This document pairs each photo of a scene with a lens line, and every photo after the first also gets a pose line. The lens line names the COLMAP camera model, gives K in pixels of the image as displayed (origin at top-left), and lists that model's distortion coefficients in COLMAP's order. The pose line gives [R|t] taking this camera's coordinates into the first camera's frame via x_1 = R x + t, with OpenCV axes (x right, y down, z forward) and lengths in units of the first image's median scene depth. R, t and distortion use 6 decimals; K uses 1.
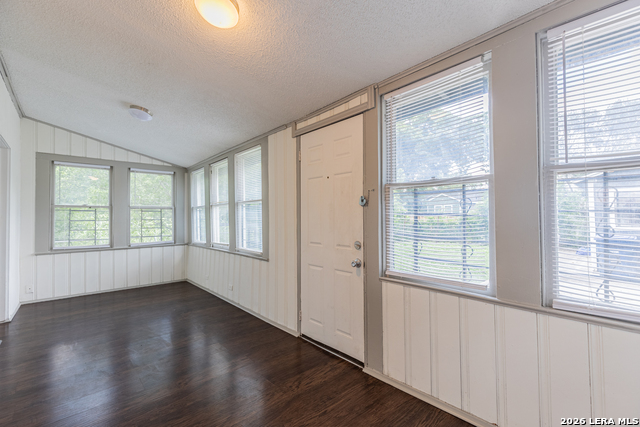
lens RADIAL K [[289.5, 0, 324.4], [0, 289.5, 212.2], [0, 0, 1]] dist [0.009074, -0.001575]
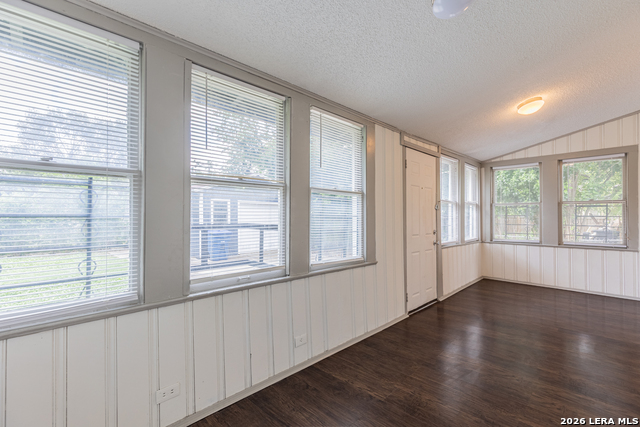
lens RADIAL K [[289.5, 0, 322.7], [0, 289.5, 214.9], [0, 0, 1]] dist [0.009074, -0.001575]
pose [[-0.065750, 0.017976, 0.997674, -1.144450], [-0.016183, 0.999687, -0.019079, 0.039830], [-0.997705, -0.017400, -0.065438, 1.301815]]
